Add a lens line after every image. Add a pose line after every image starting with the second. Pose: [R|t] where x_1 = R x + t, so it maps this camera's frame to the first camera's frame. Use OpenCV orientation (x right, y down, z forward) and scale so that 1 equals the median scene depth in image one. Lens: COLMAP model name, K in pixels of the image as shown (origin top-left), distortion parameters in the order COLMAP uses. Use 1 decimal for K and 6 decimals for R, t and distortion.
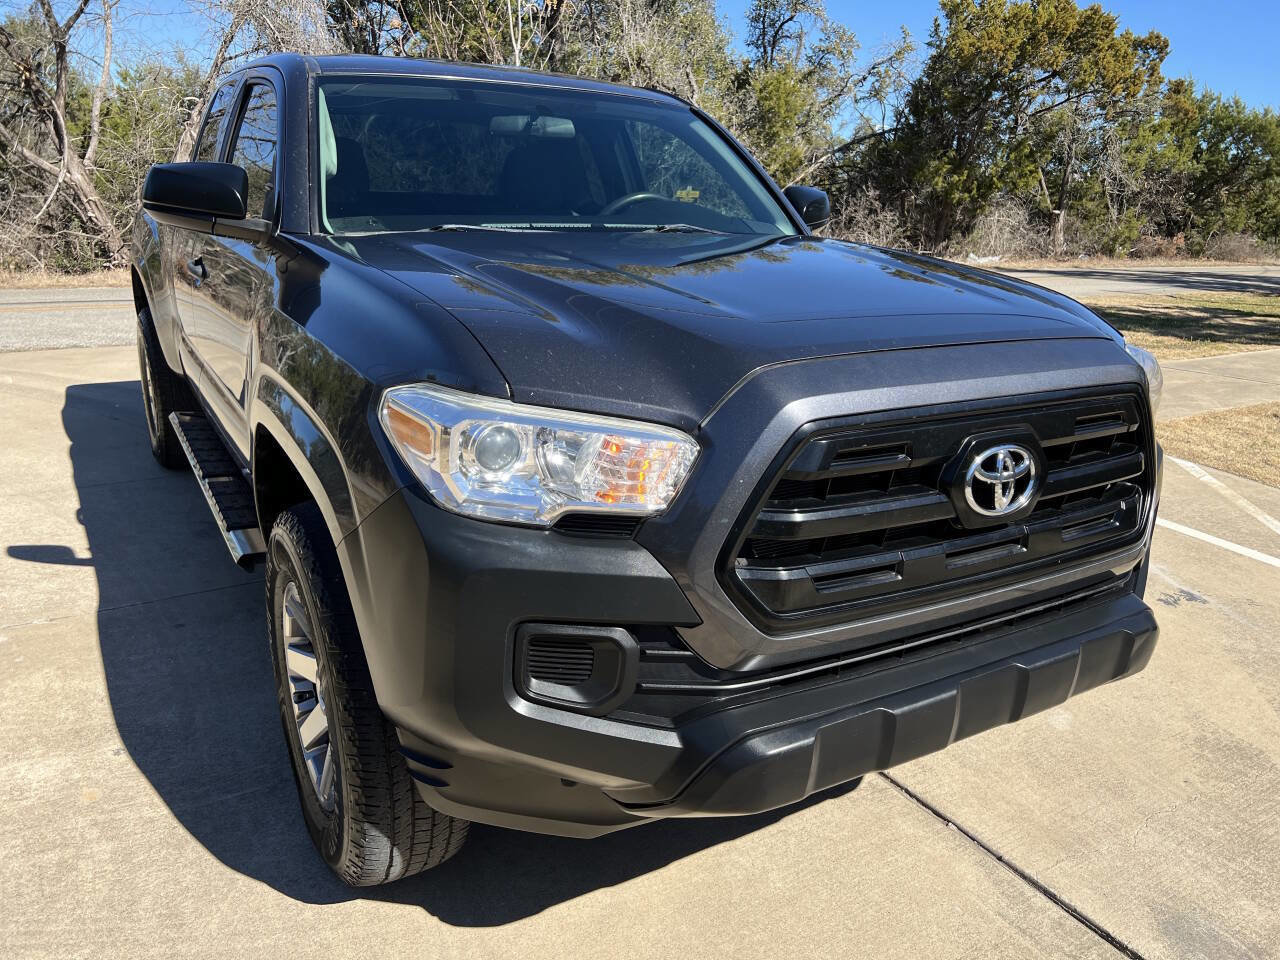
lens RADIAL K [[968.0, 0, 638.8], [0, 968.0, 480.7], [0, 0, 1]] dist [0.048069, -0.051229]
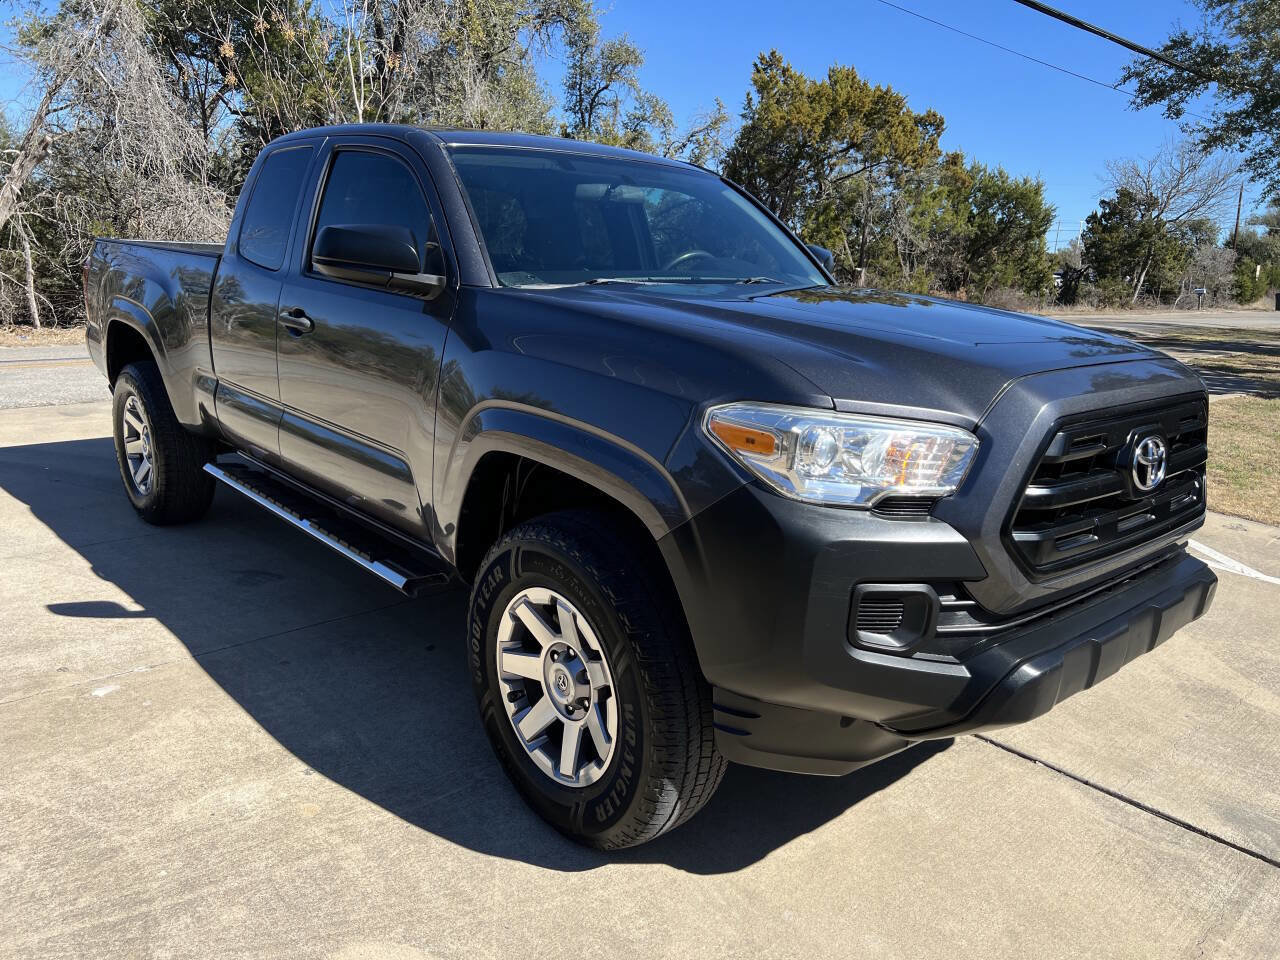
lens RADIAL K [[968.0, 0, 637.0], [0, 968.0, 480.6], [0, 0, 1]] dist [0.048069, -0.051229]
pose [[0.981435, -0.042284, 0.187077, -0.038753], [0.052519, 0.997362, -0.050098, 0.003683], [-0.184465, 0.058993, 0.981067, -0.012420]]
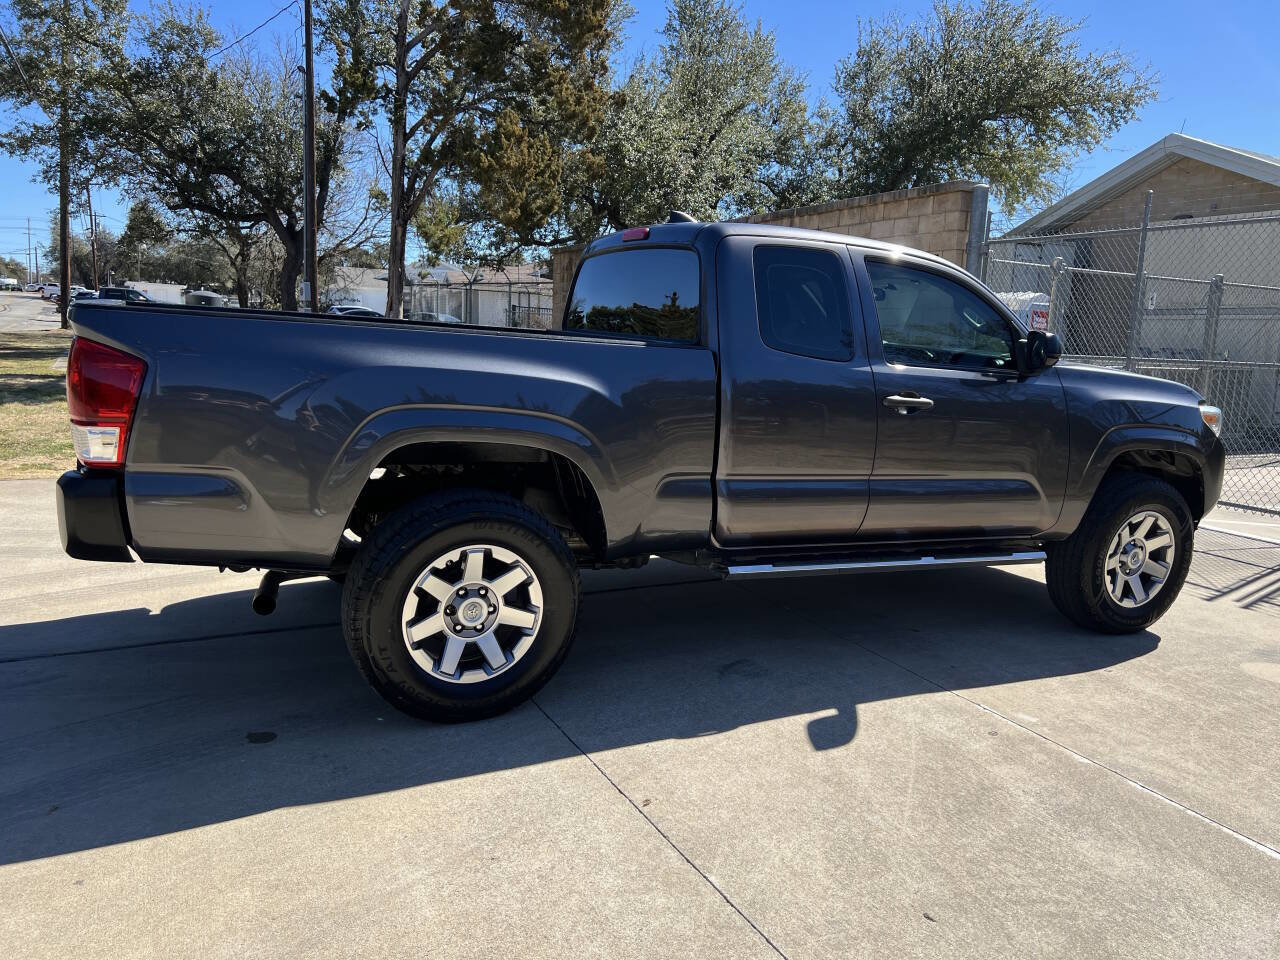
lens RADIAL K [[968.0, 0, 647.5], [0, 968.0, 474.8], [0, 0, 1]] dist [0.048069, -0.051229]
pose [[0.078263, -0.189948, 0.978670, -0.232310], [0.234594, 0.957623, 0.167103, -0.055342], [-0.968938, 0.216512, 0.119507, 0.158805]]
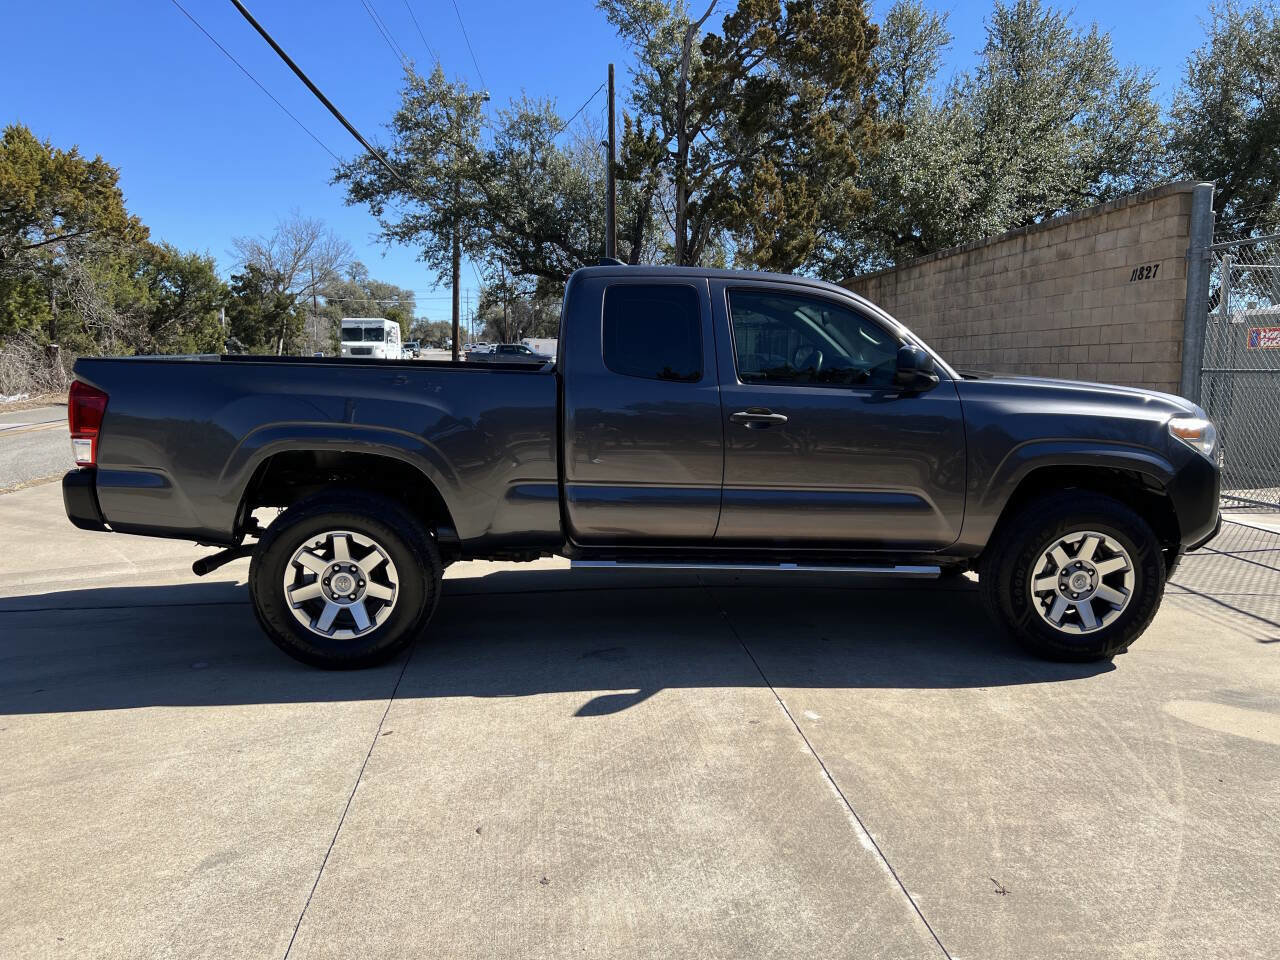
lens RADIAL K [[968.0, 0, 642.6], [0, 968.0, 473.6], [0, 0, 1]] dist [0.048069, -0.051229]
pose [[0.447014, -0.149516, 0.881943, -0.232425], [0.262250, 0.964515, 0.030592, -0.029598], [-0.855222, 0.217614, 0.470362, 0.067240]]
